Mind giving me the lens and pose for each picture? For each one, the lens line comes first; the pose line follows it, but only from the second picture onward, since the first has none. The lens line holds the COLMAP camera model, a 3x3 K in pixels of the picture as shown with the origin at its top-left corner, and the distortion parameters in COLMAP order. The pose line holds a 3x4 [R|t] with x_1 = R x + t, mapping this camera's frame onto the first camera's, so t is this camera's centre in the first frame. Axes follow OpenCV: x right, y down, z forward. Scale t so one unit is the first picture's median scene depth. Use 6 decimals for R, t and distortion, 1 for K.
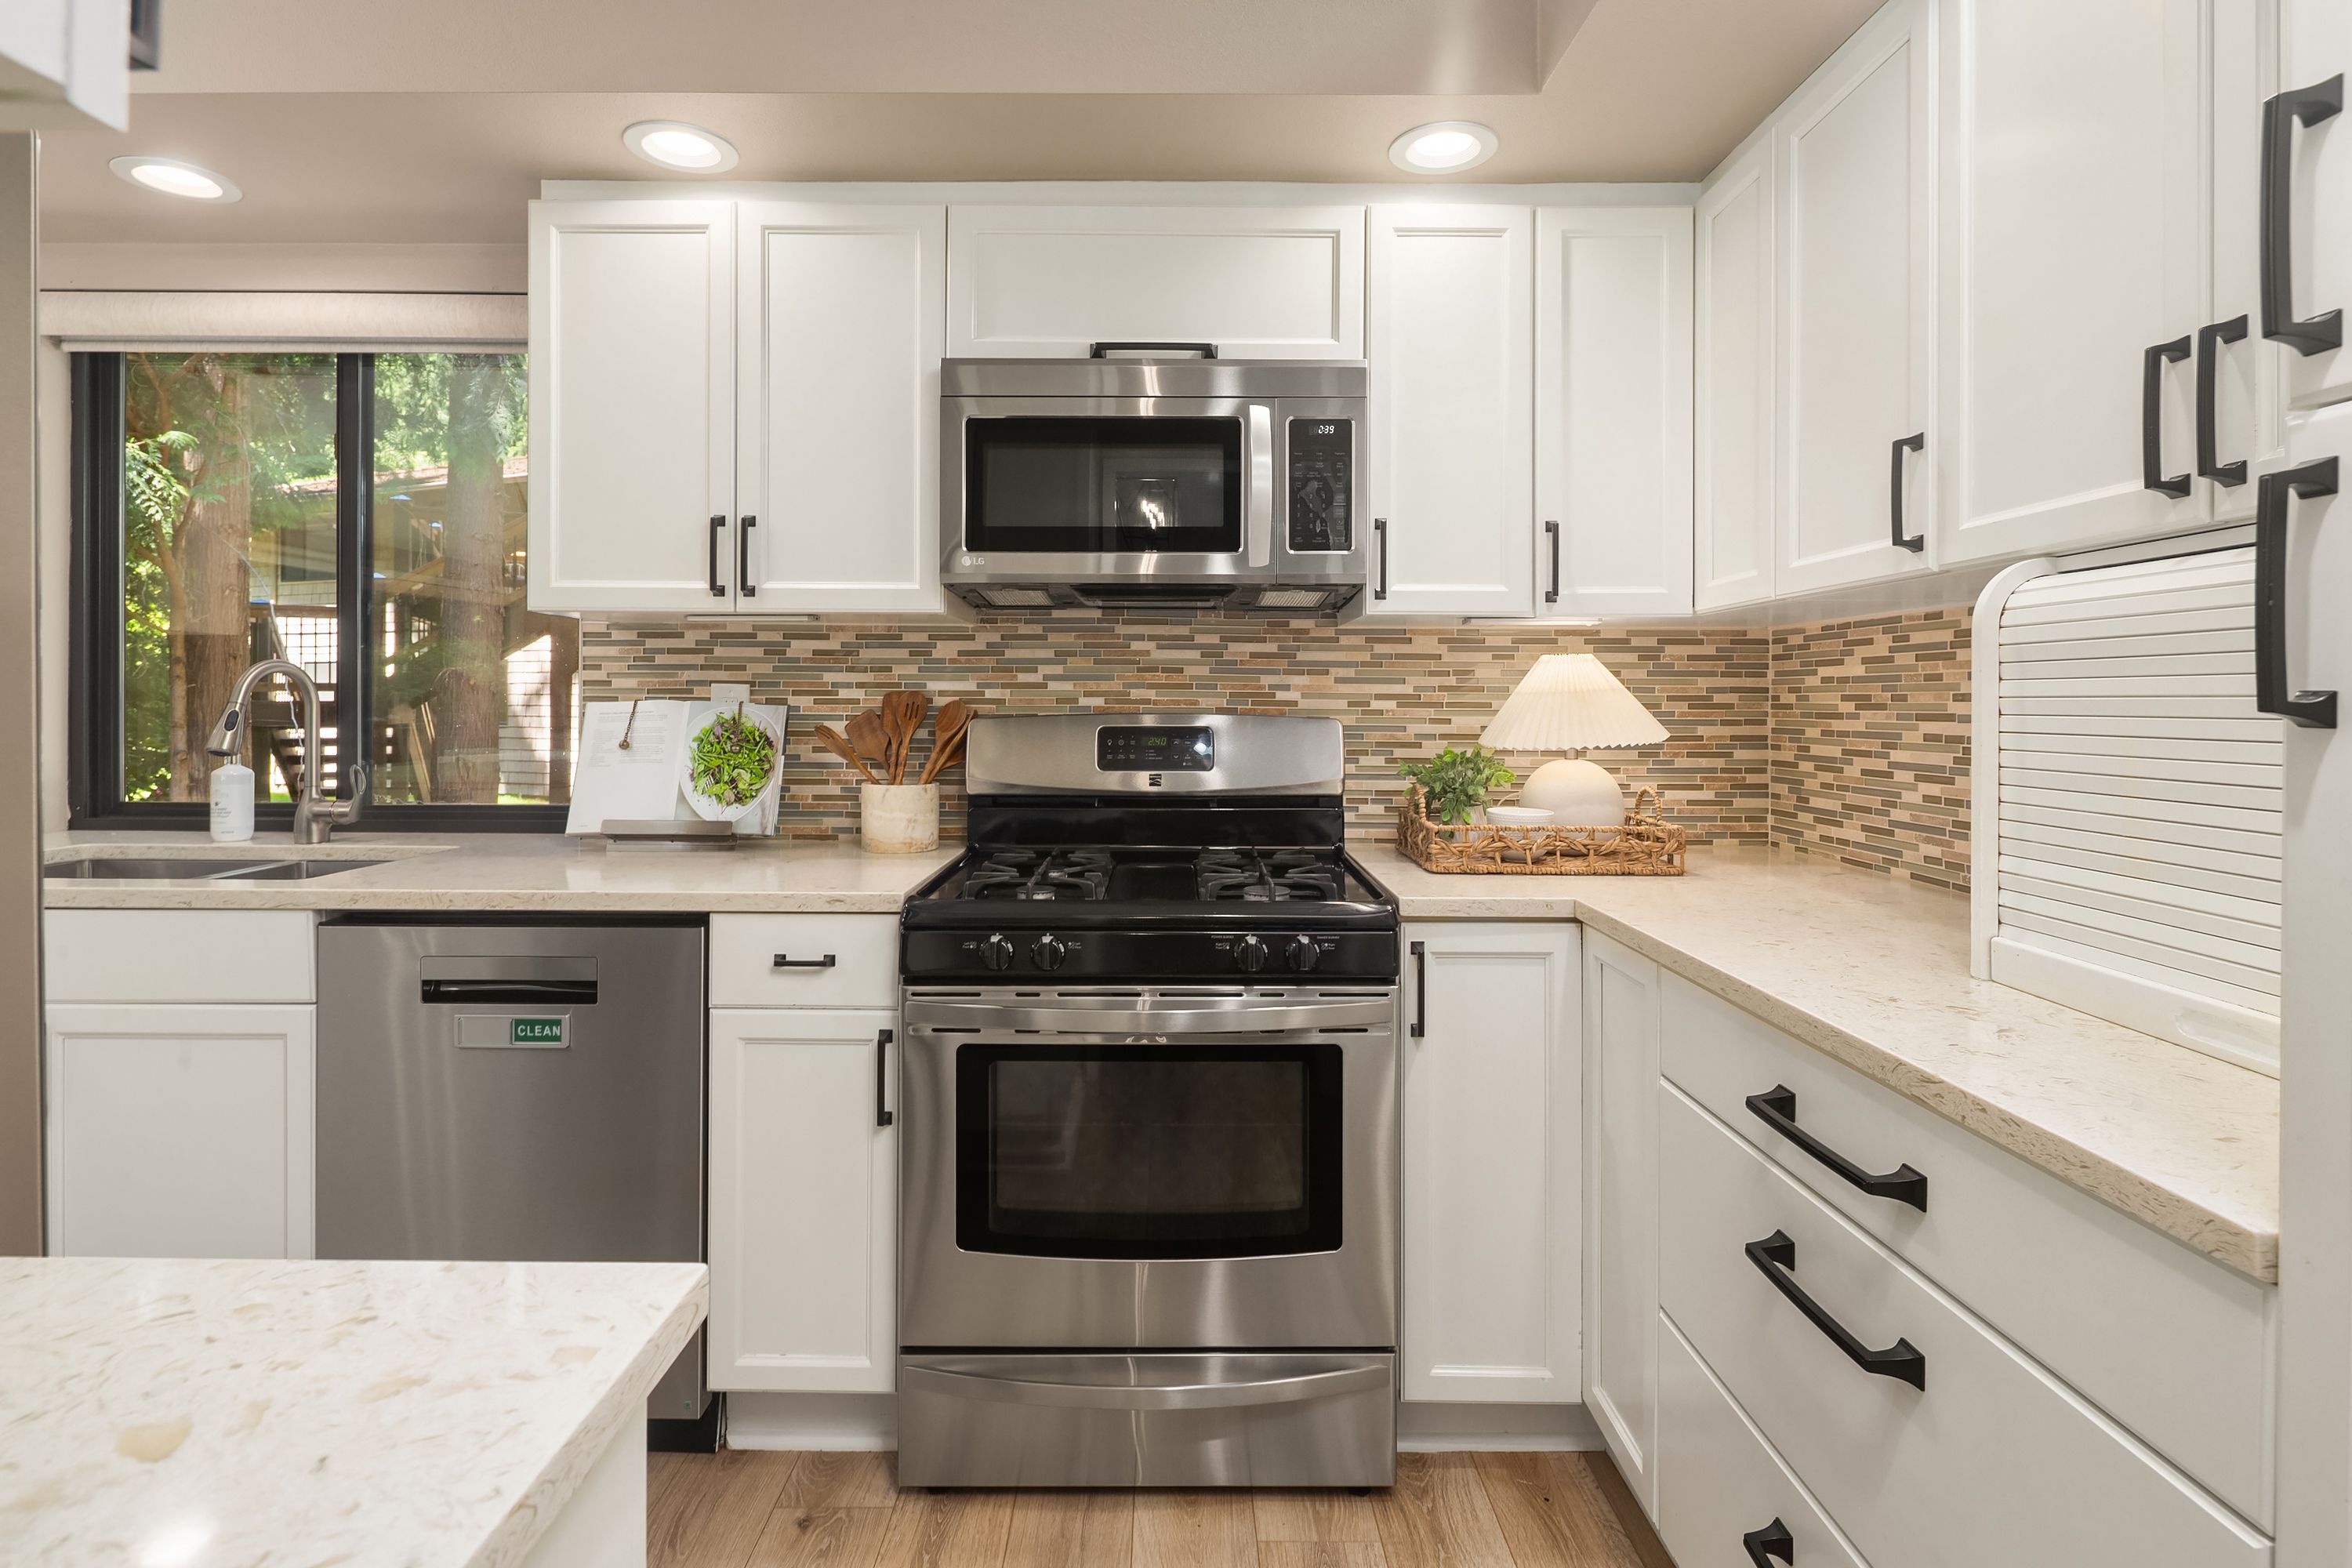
lens RADIAL K [[1153.4, 0, 1170.3], [0, 1153.4, 697.6], [0, 0, 1]] dist [0.000115, -0.000393]
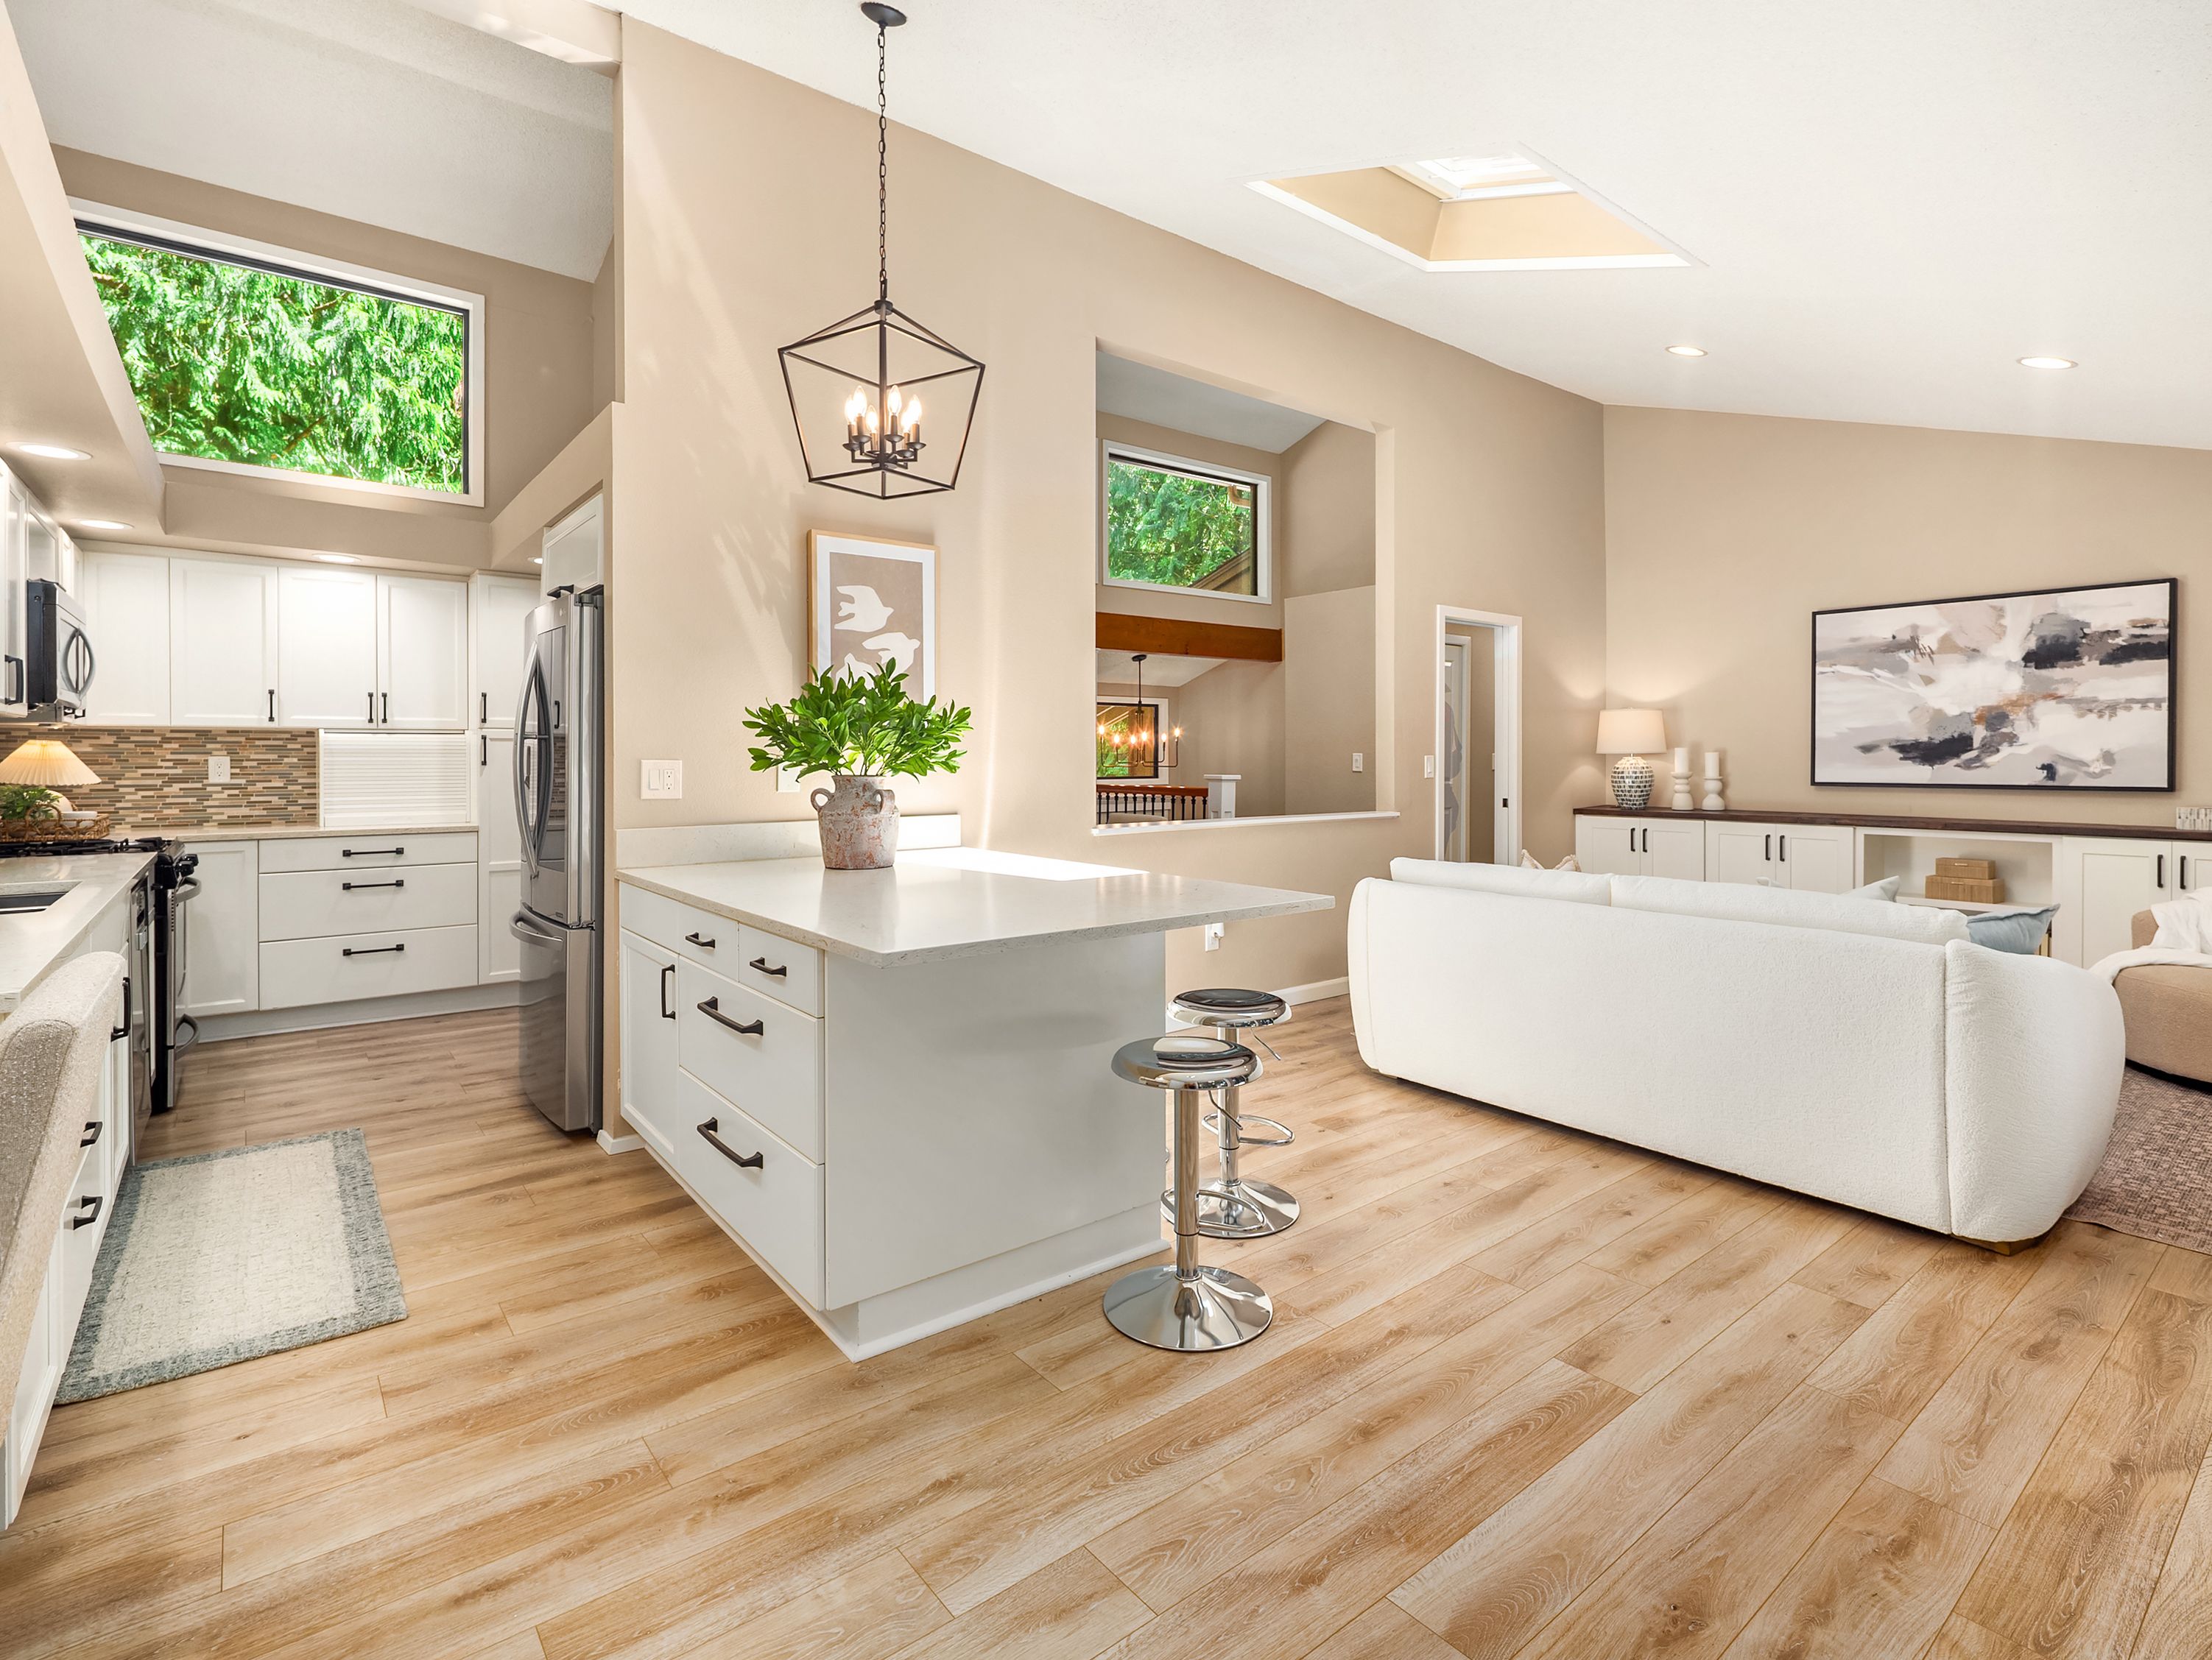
lens RADIAL K [[1076.9, 0, 1105.3], [0, 1076.9, 763.0], [0, 0, 1]] dist [-0.002531, -0.000990]
pose [[-0.621970, -0.009255, 0.782986, -2.444476], [-0.005989, 0.999957, 0.007062, -0.022413], [-0.783018, -0.000297, -0.621999, 0.700176]]
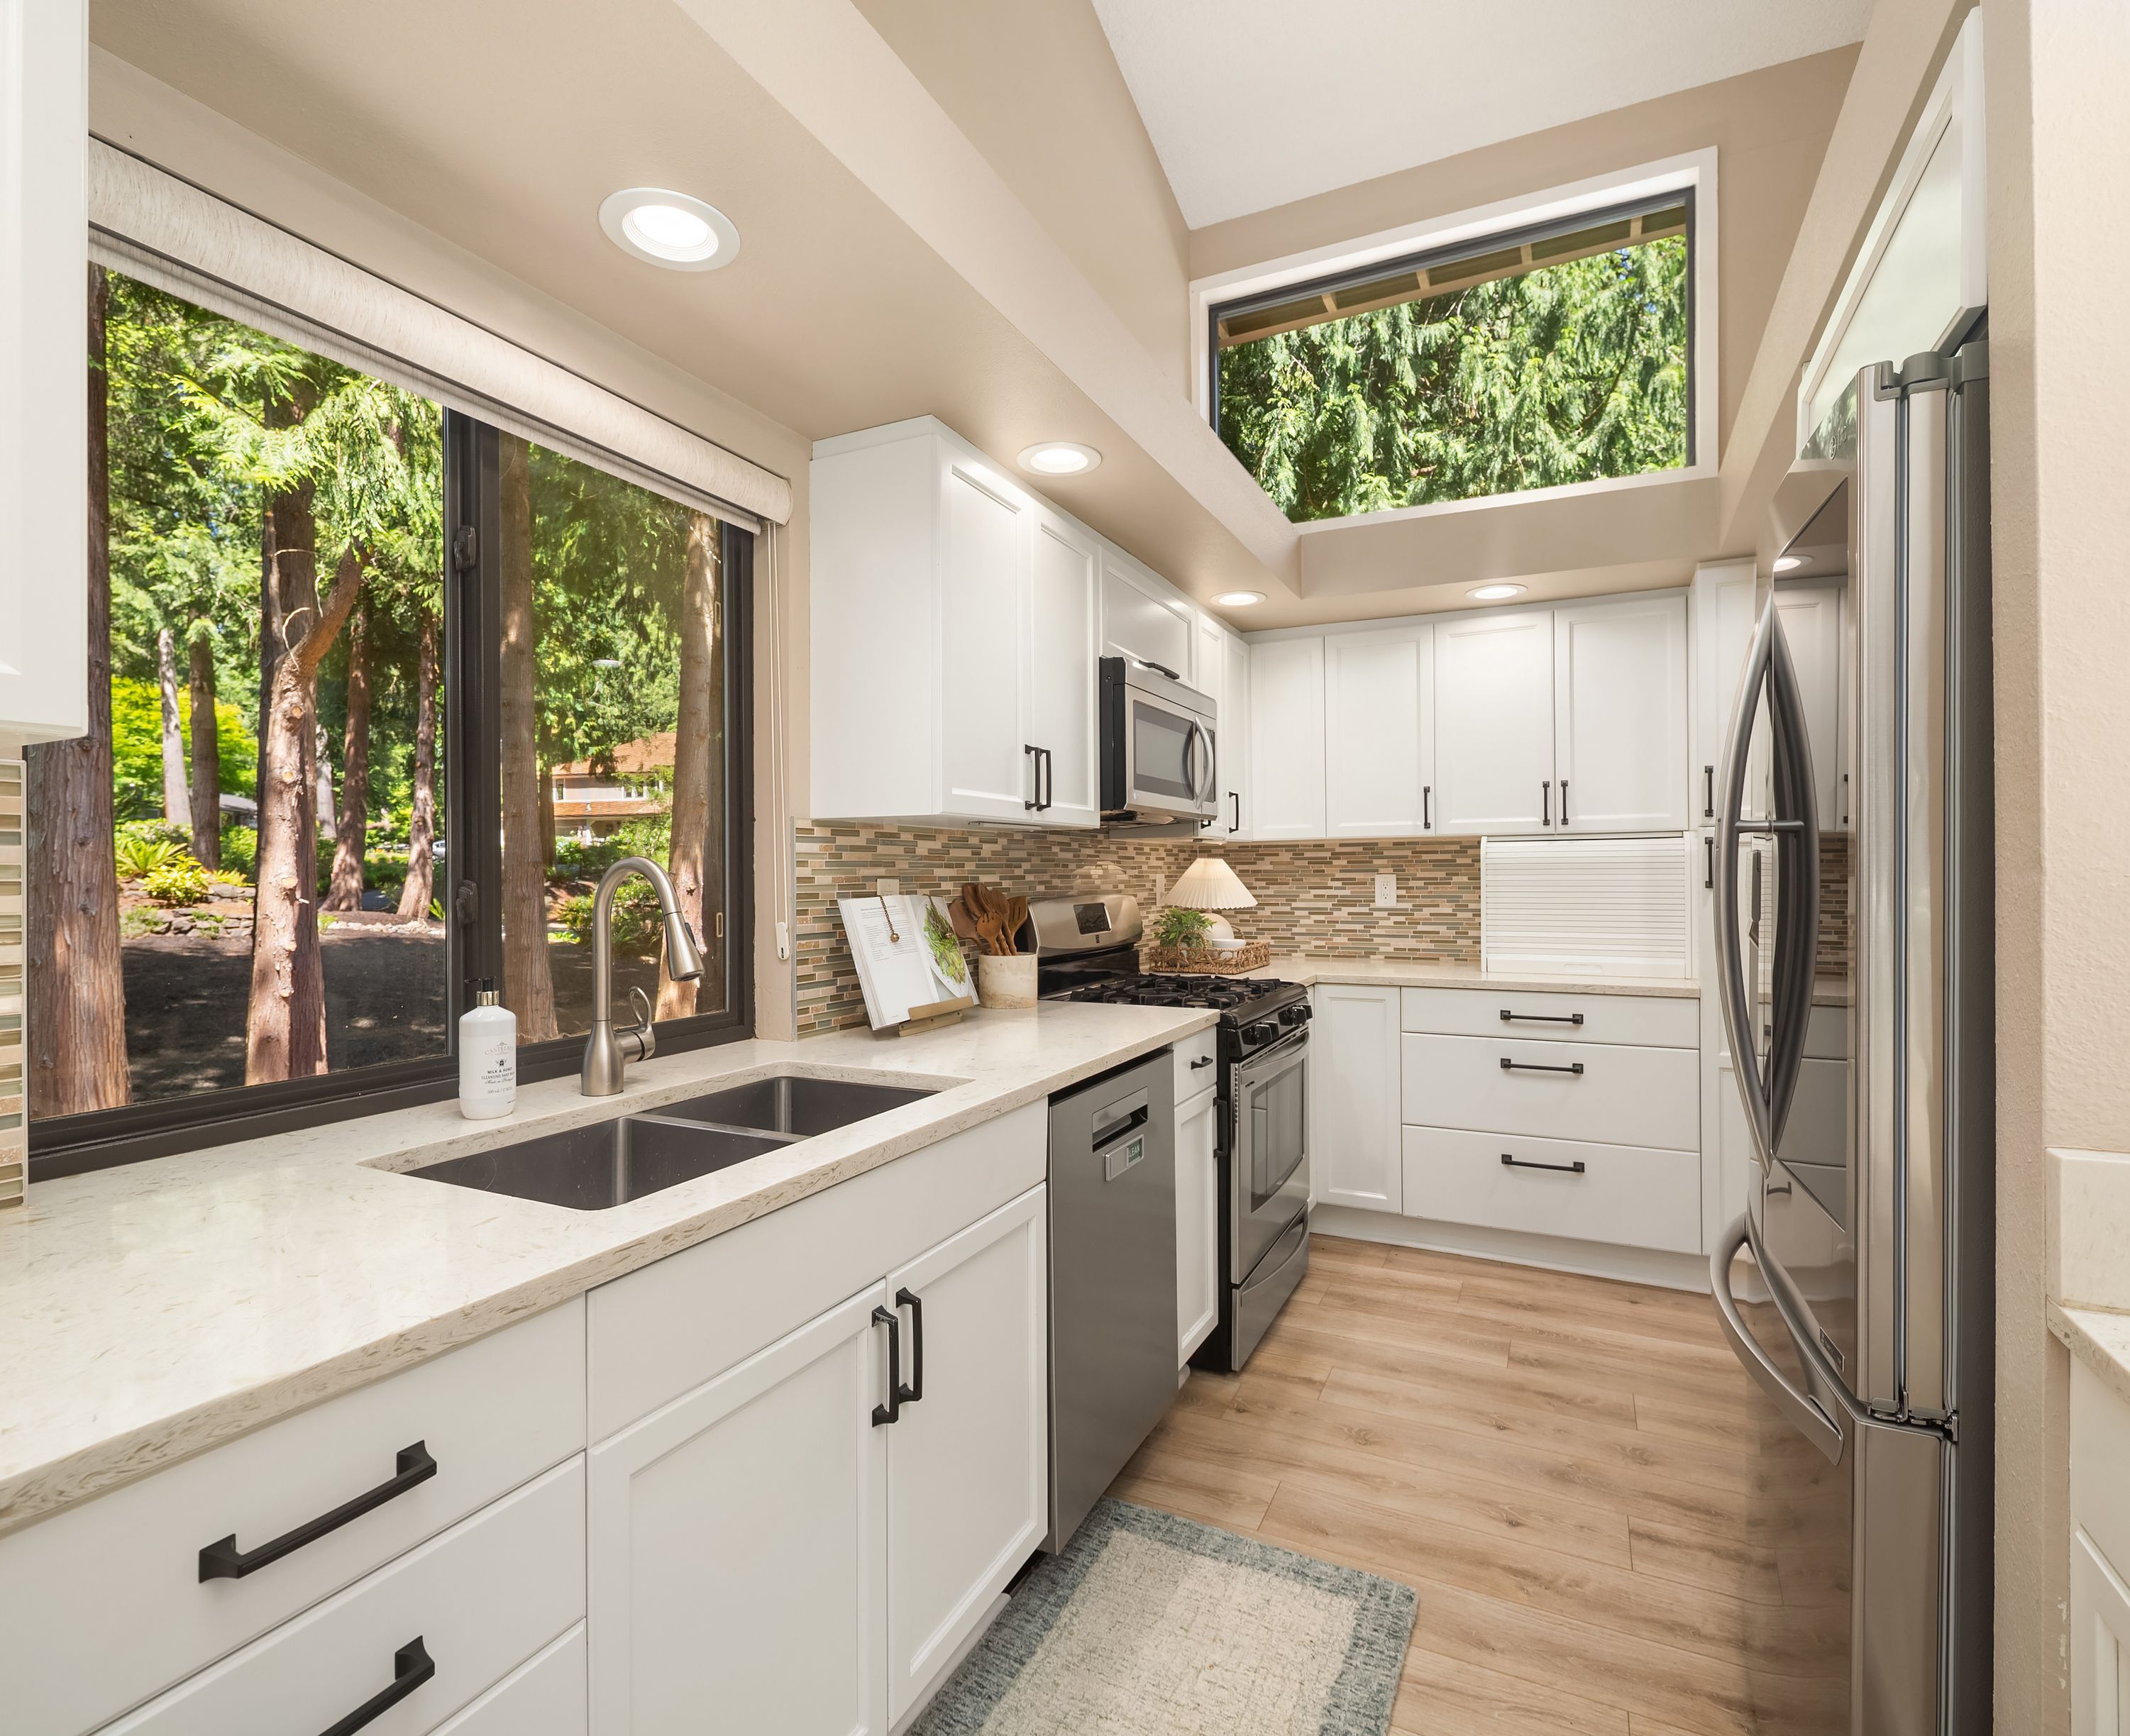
lens RADIAL K [[1044.2, 0, 1065.0], [0, 1044.2, 868.0], [0, 0, 1]] dist [0.003391, -0.000245]
pose [[0.436813, -0.002767, 0.899548, -1.337123], [0.005650, 0.999984, 0.000333, -0.024246], [-0.899535, 0.004938, 0.436822, 0.457753]]
